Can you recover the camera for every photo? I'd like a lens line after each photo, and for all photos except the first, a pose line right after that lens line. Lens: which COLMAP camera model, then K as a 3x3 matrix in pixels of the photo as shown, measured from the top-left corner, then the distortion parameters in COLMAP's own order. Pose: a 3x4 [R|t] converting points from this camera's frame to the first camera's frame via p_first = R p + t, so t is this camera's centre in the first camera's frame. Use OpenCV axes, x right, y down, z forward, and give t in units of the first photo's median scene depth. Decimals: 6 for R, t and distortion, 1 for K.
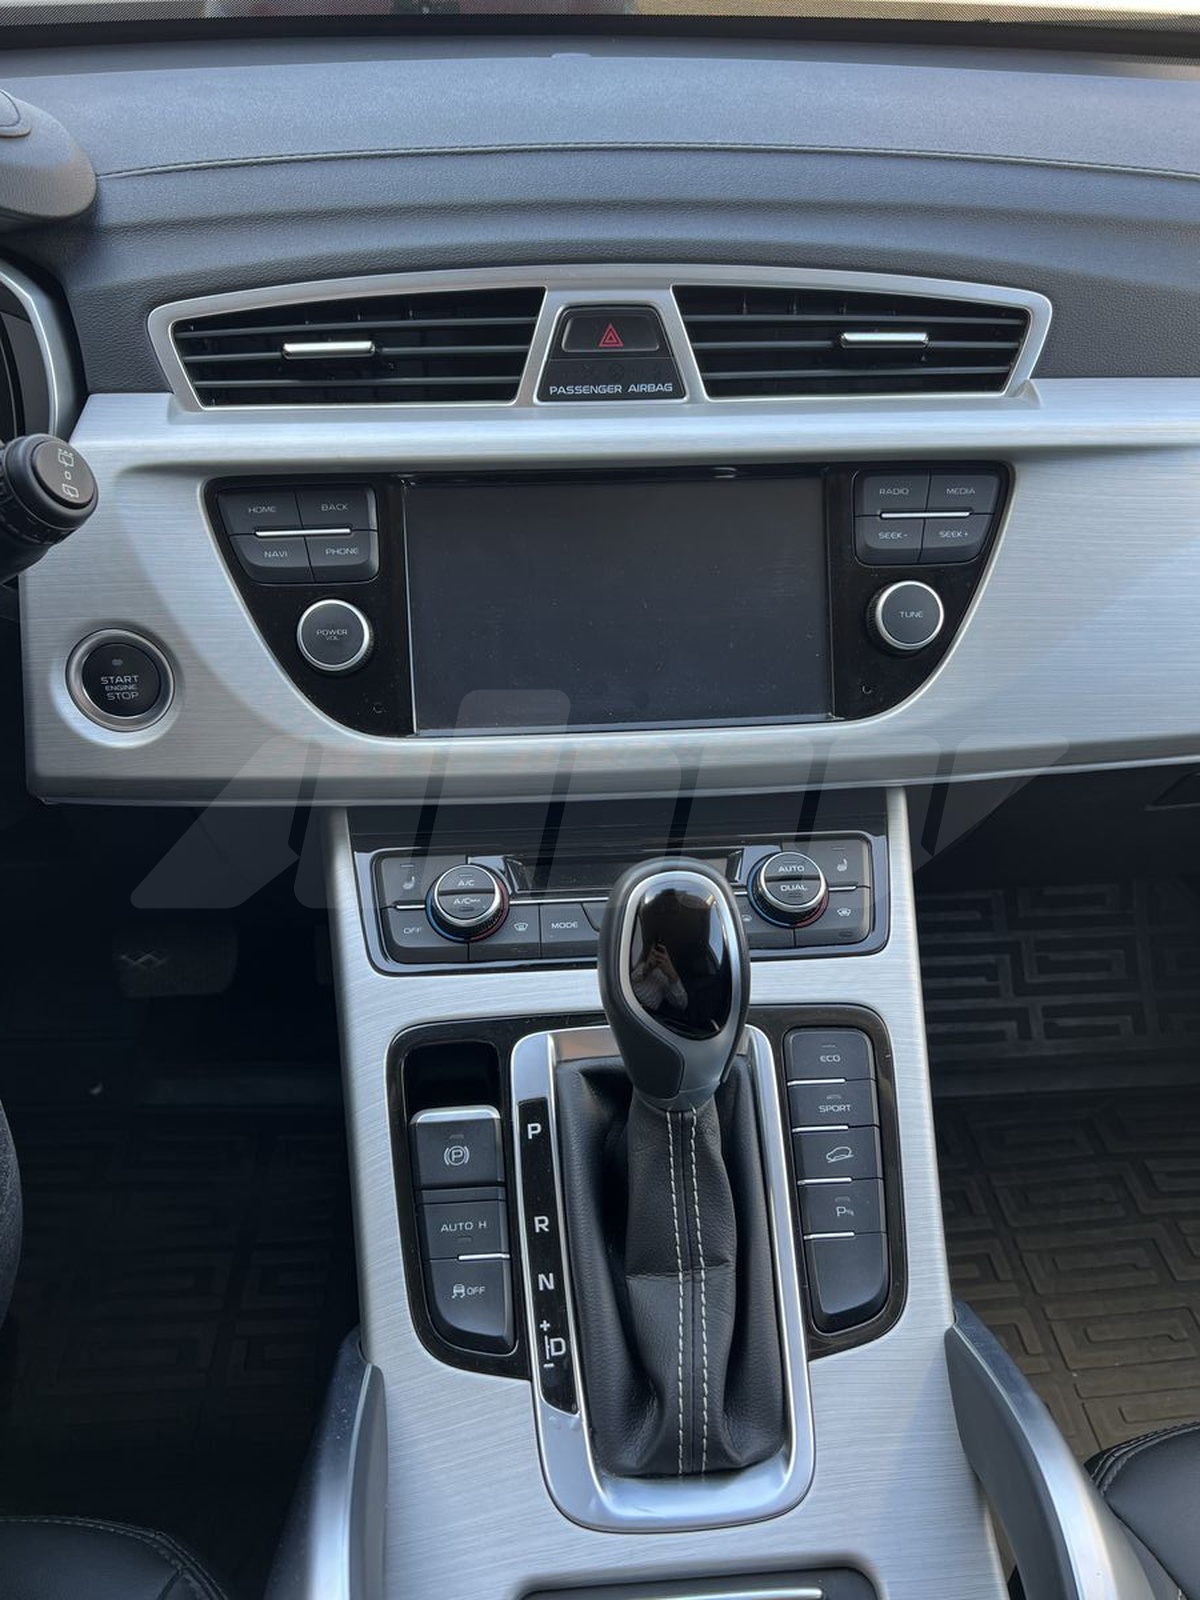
lens RADIAL K [[1217.9, 0, 596.5], [0, 1217.9, 808.4], [0, 0, 1]] dist [0.024442, -0.022106]
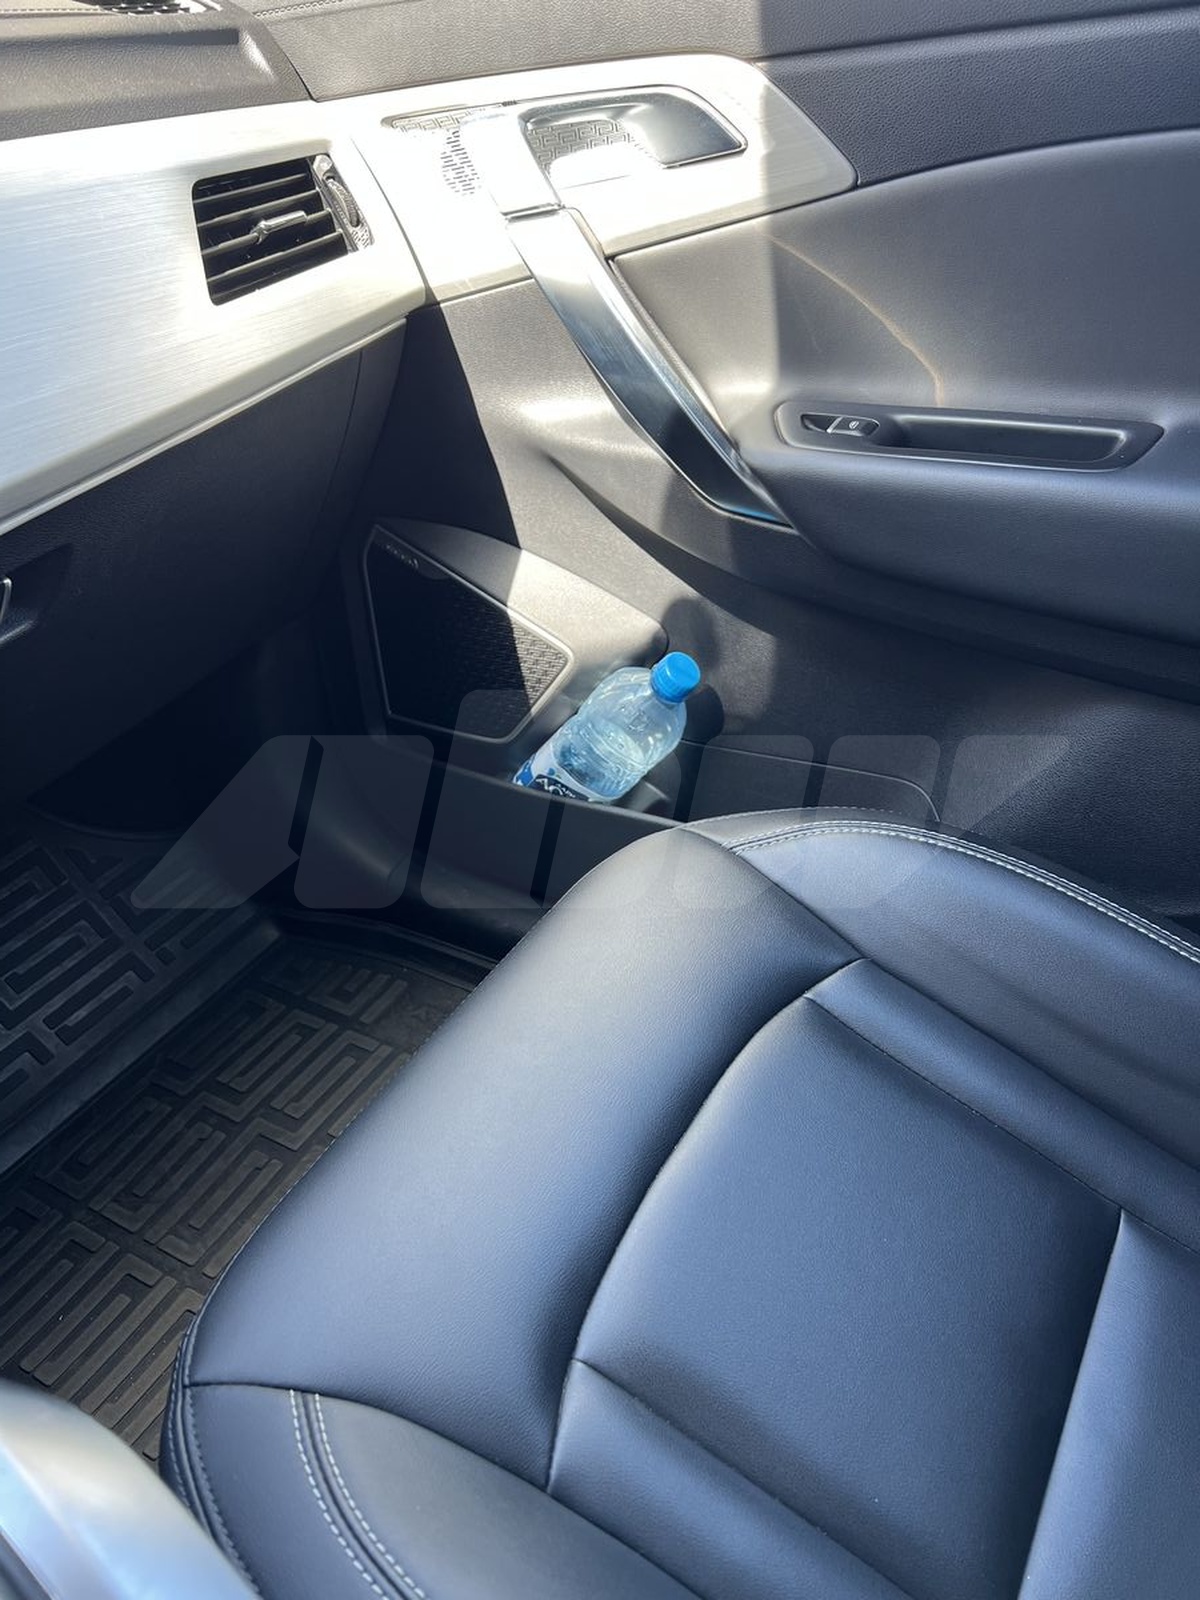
lens RADIAL K [[1217.9, 0, 606.6], [0, 1217.9, 798.0], [0, 0, 1]] dist [0.024442, -0.022106]
pose [[0.572506, -0.506730, 0.644563, 0.228112], [0.542711, 0.823483, 0.165350, 0.227648], [-0.614575, 0.255148, 0.746457, 0.054208]]
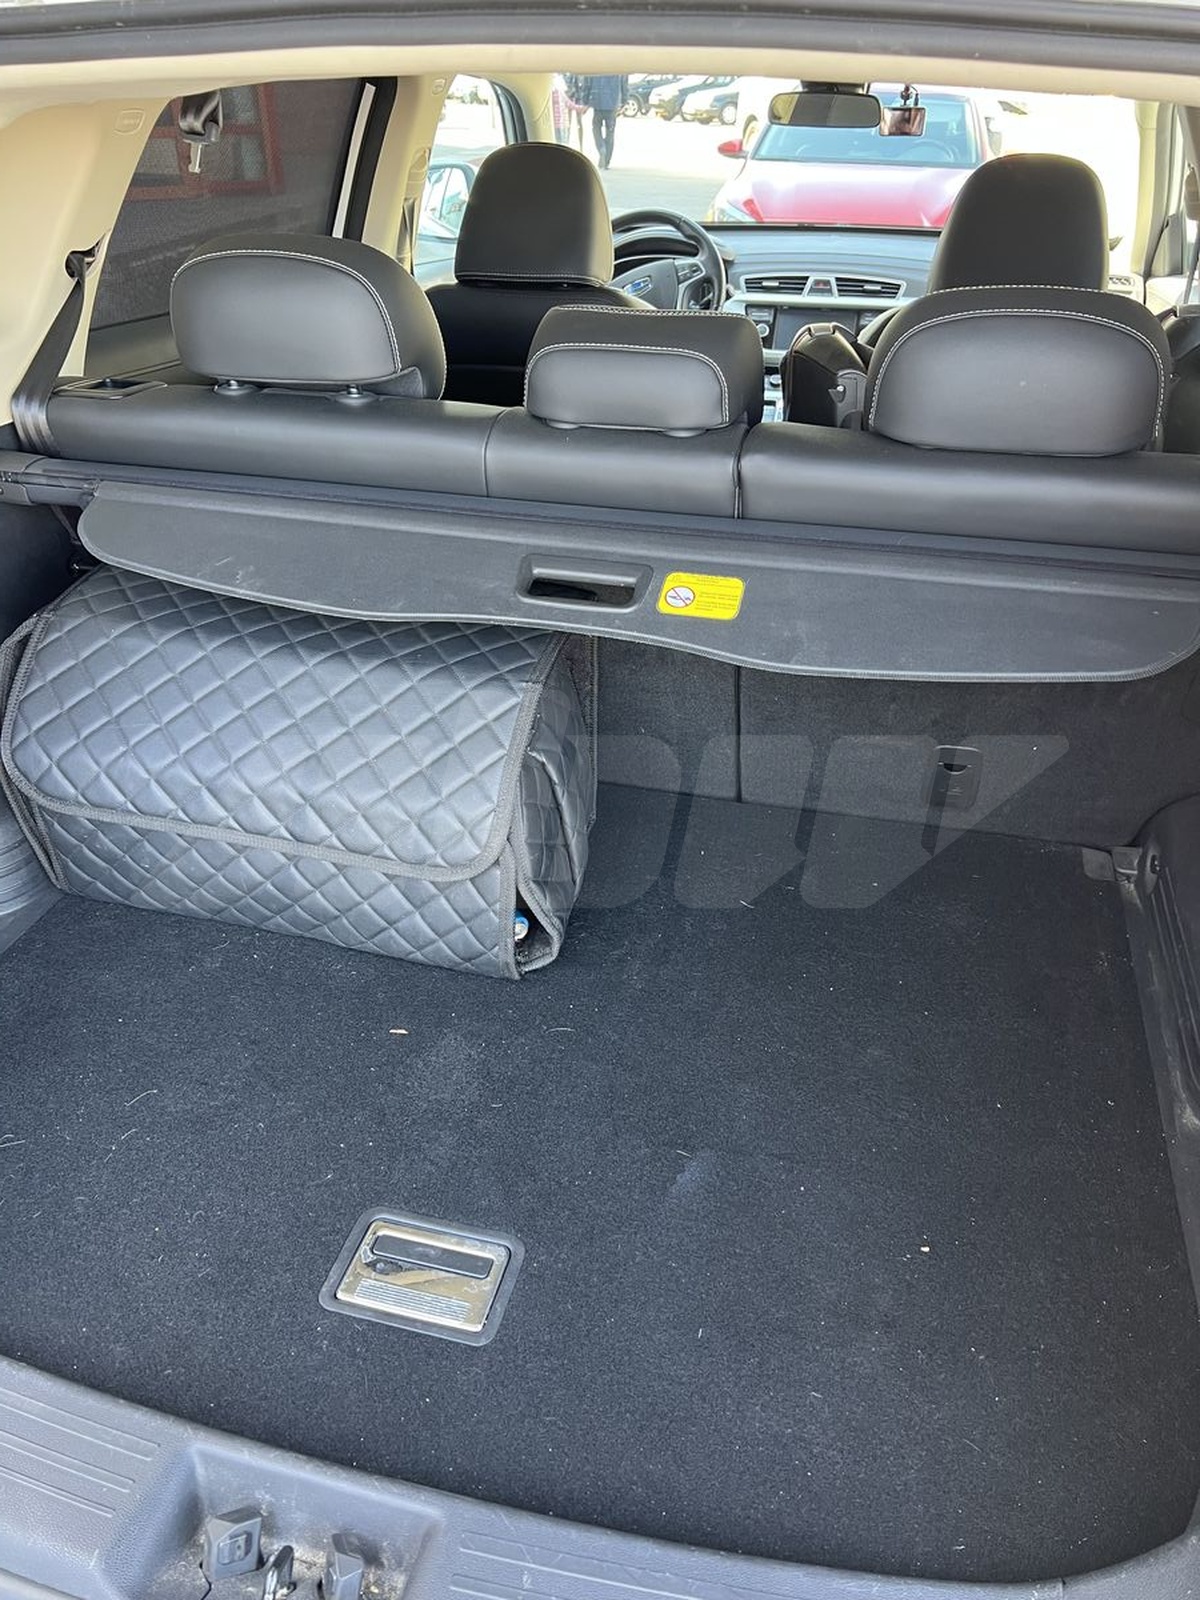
lens RADIAL K [[1217.9, 0, 589.4], [0, 1217.9, 792.2], [0, 0, 1]] dist [0.024442, -0.022106]
pose [[0.946212, 0.162683, -0.279674, 0.934073], [-0.192860, 0.977640, -0.083815, 2.507902], [0.259785, 0.133244, 0.956430, -4.229729]]
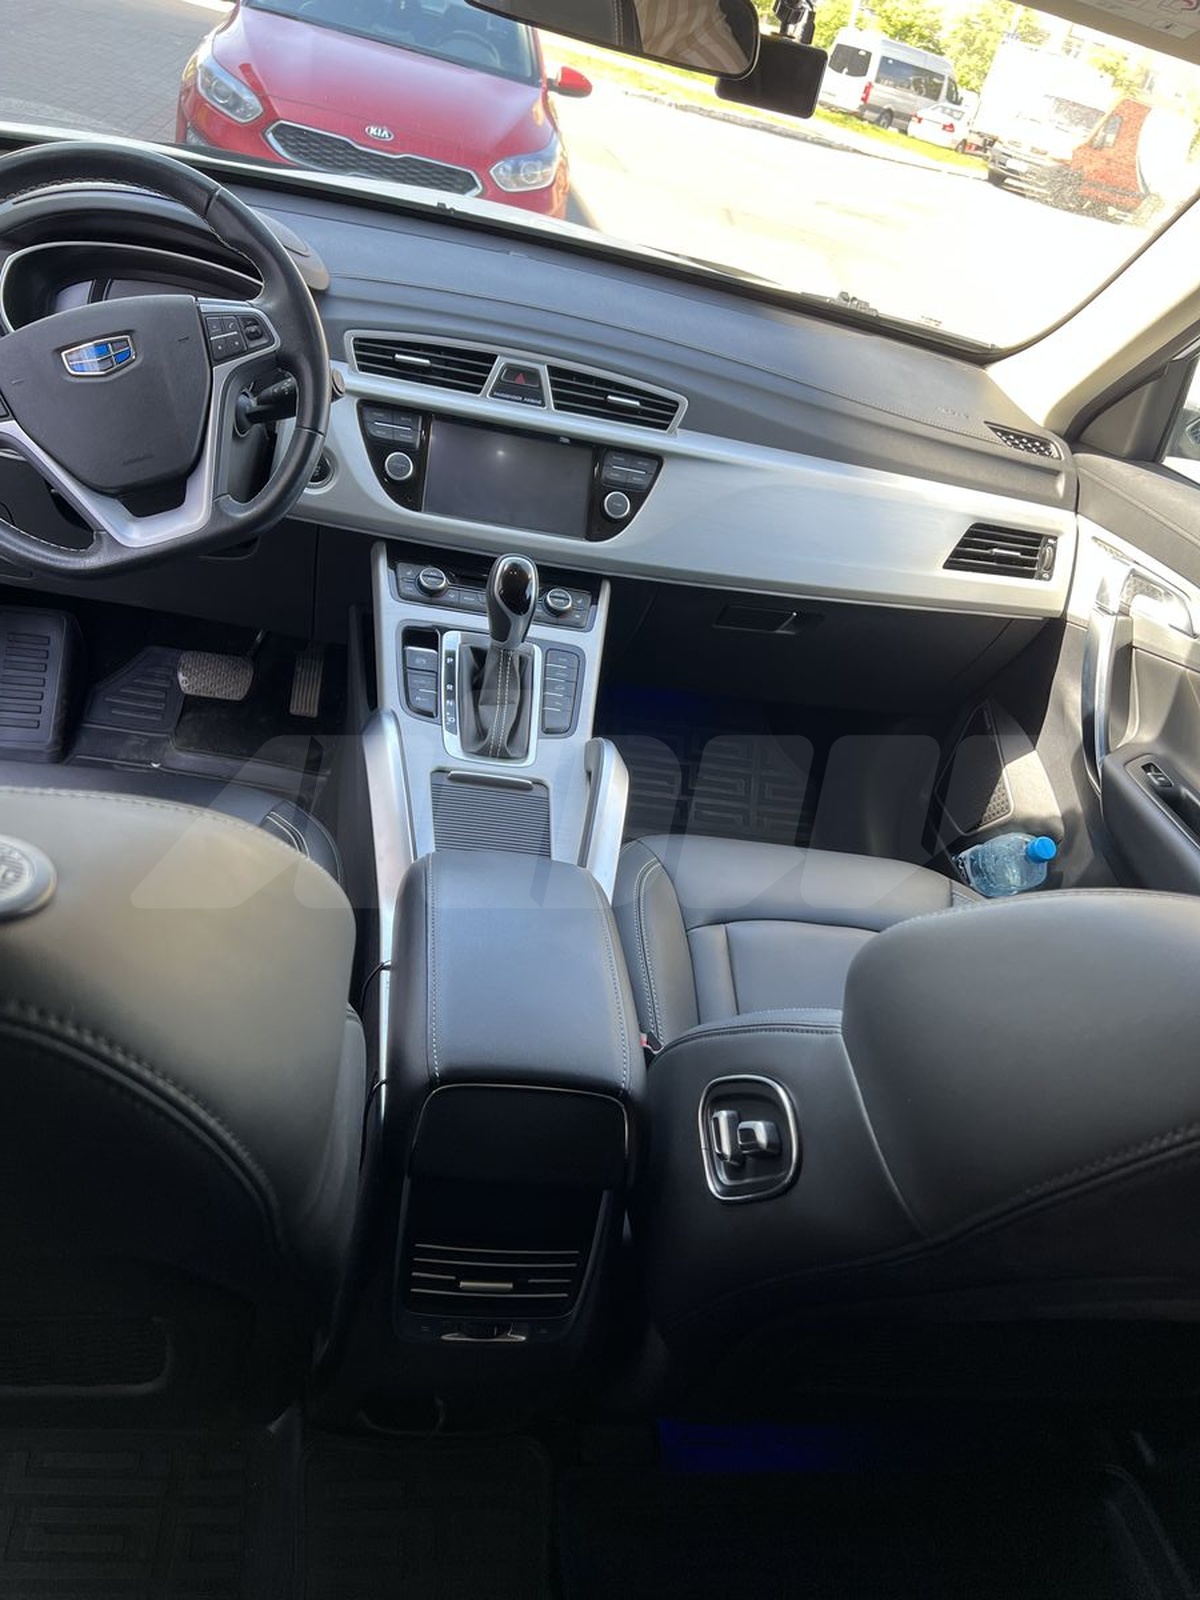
lens RADIAL K [[1217.9, 0, 607.7], [0, 1217.9, 805.4], [0, 0, 1]] dist [0.024442, -0.022106]
pose [[0.974734, 0.151945, 0.163724, -0.094535], [-0.144427, 0.987875, -0.056957, 0.627057], [-0.170393, 0.031872, 0.984861, -1.547327]]
